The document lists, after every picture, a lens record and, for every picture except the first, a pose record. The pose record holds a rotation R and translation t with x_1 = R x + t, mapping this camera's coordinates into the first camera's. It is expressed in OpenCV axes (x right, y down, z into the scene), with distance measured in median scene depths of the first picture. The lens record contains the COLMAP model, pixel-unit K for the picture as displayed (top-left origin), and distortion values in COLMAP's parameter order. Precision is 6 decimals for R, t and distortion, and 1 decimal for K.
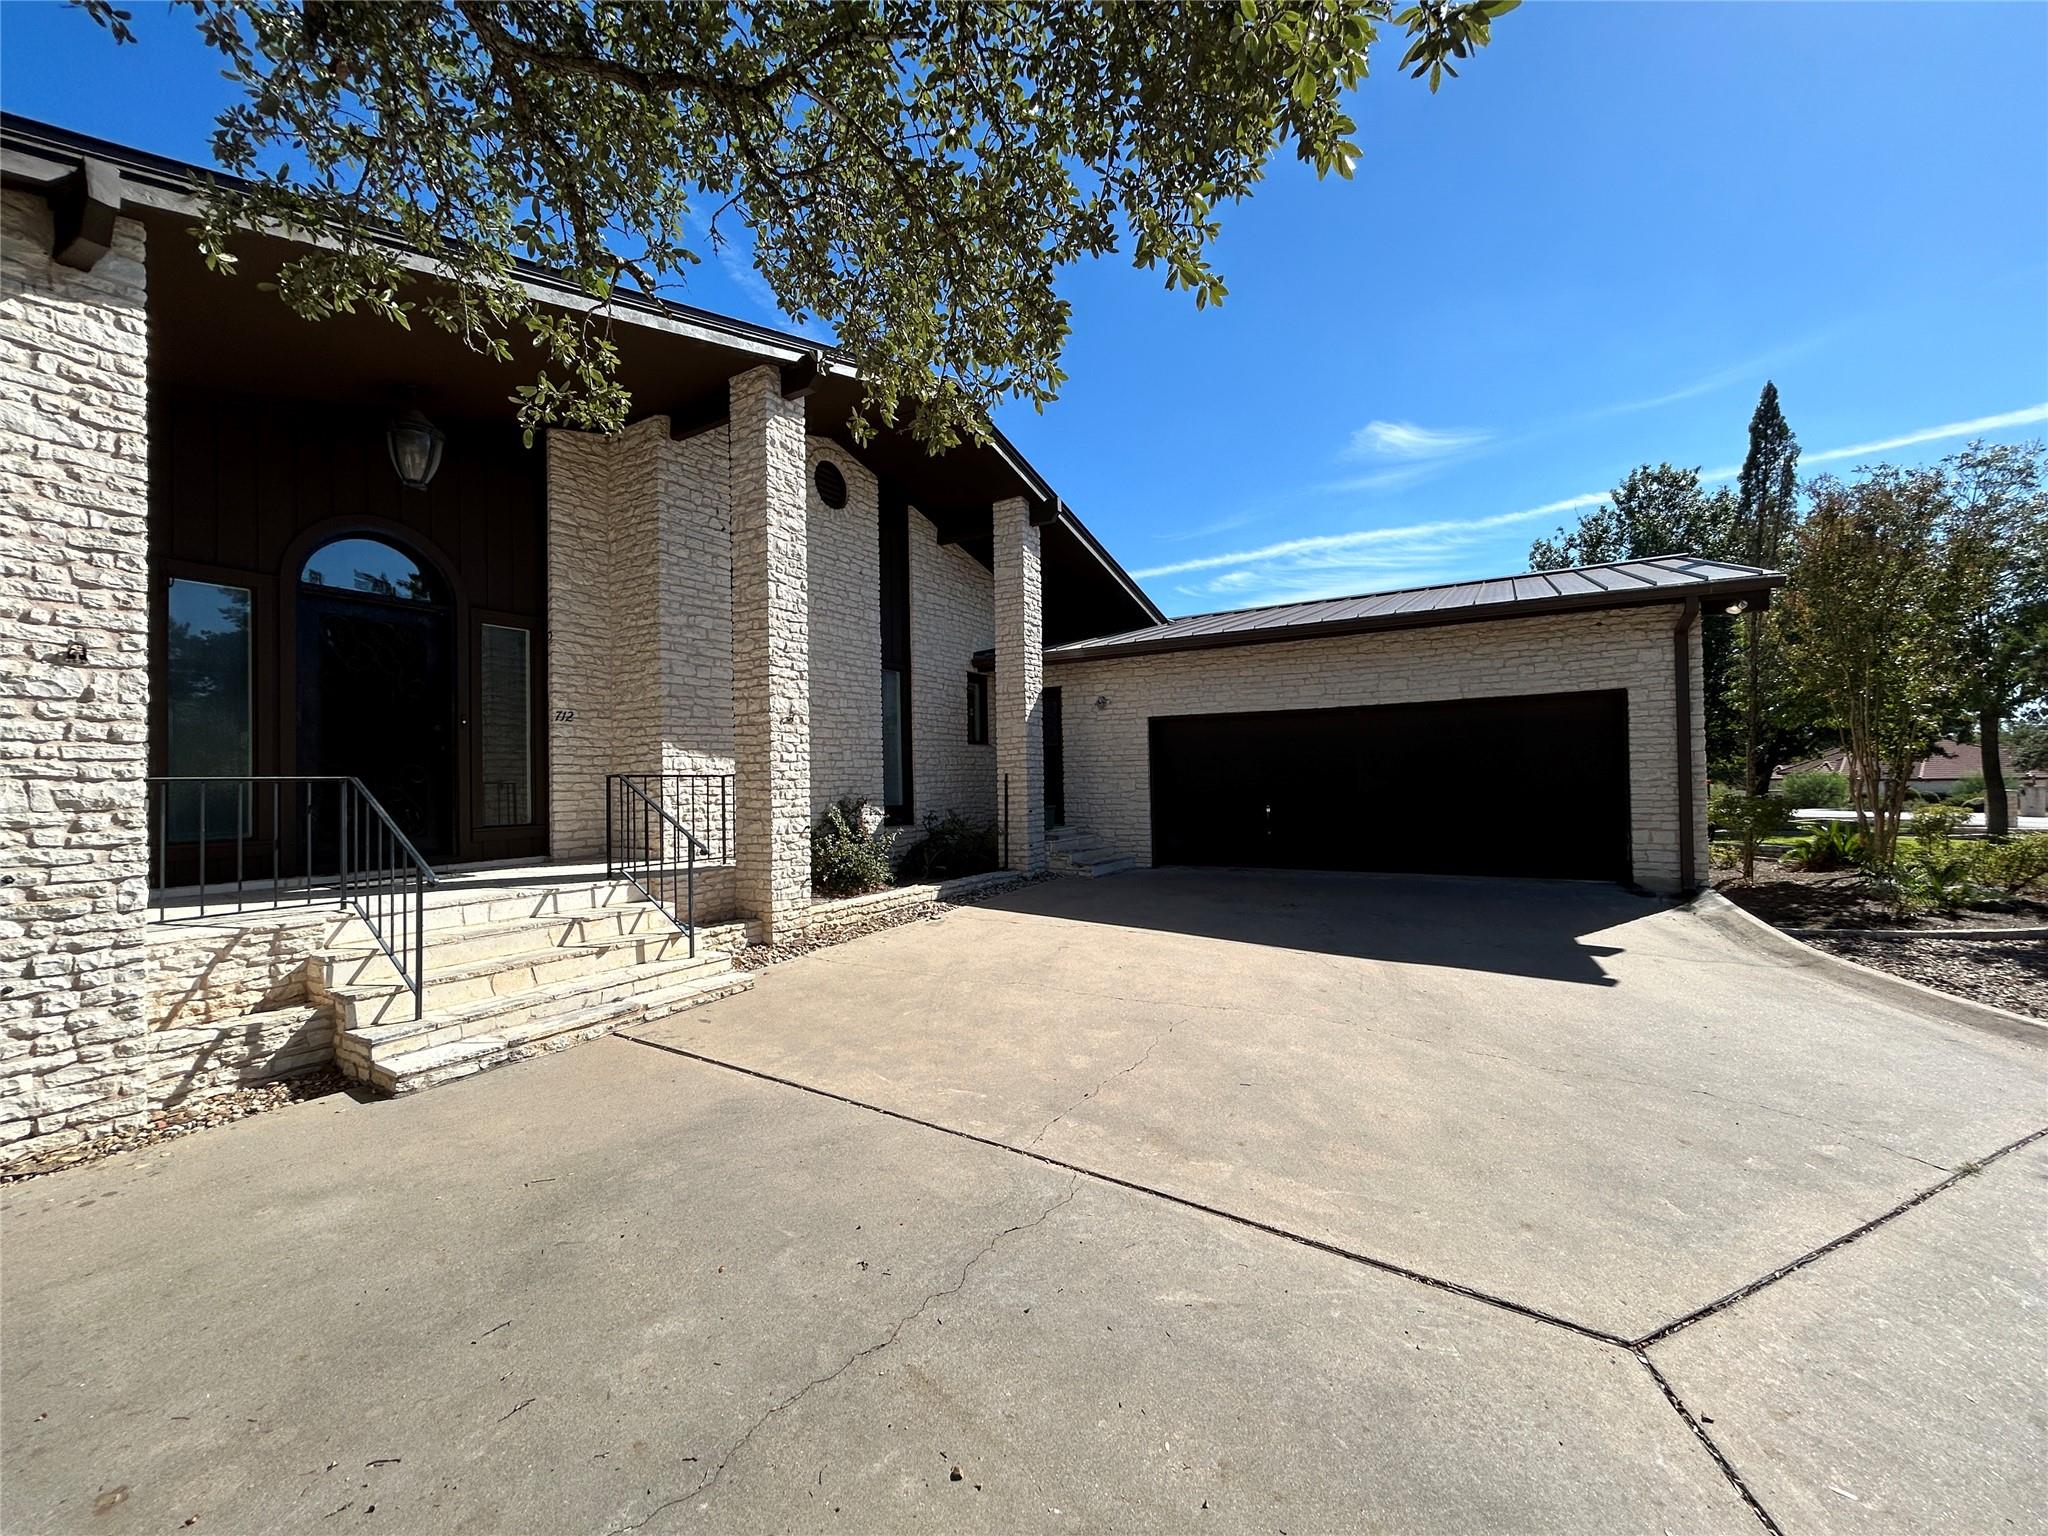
lens RADIAL K [[810.6, 0, 1024.0], [0, 810.6, 768.0], [0, 0, 1]] dist [-0.001298, 0.000172]
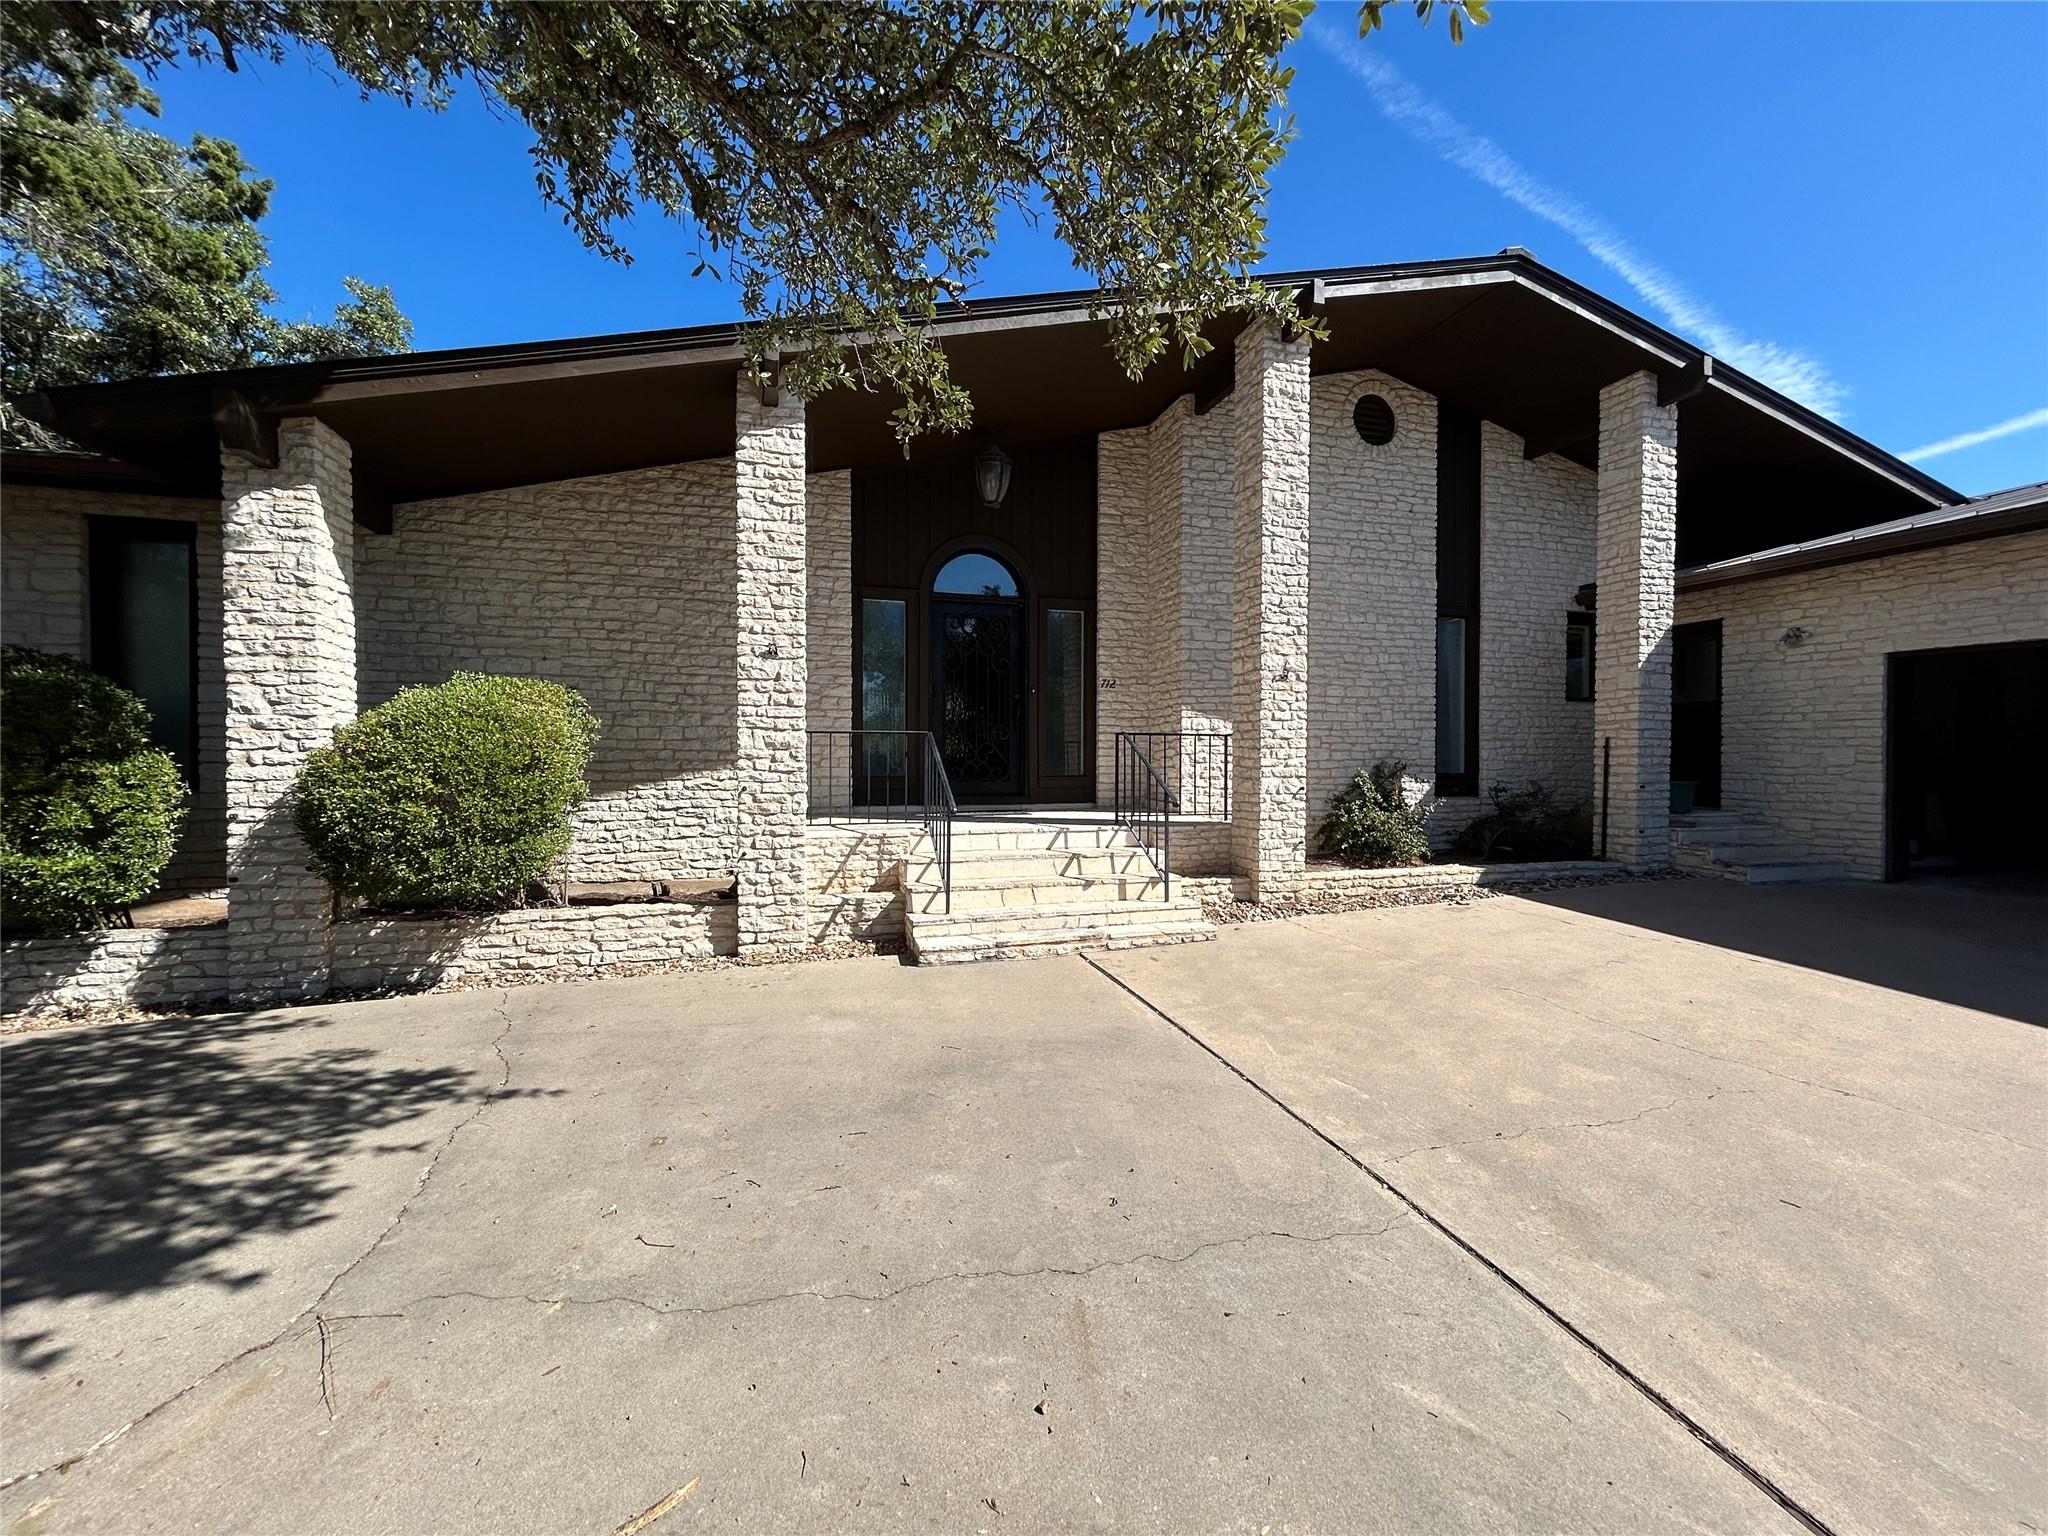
lens RADIAL K [[810.6, 0, 1024.0], [0, 810.6, 768.0], [0, 0, 1]] dist [-0.001298, 0.000172]
pose [[0.739901, 0.030362, -0.672030, 0.139821], [-0.004274, 0.999173, 0.040437, 0.011617], [0.672702, -0.027048, 0.739419, 0.069502]]
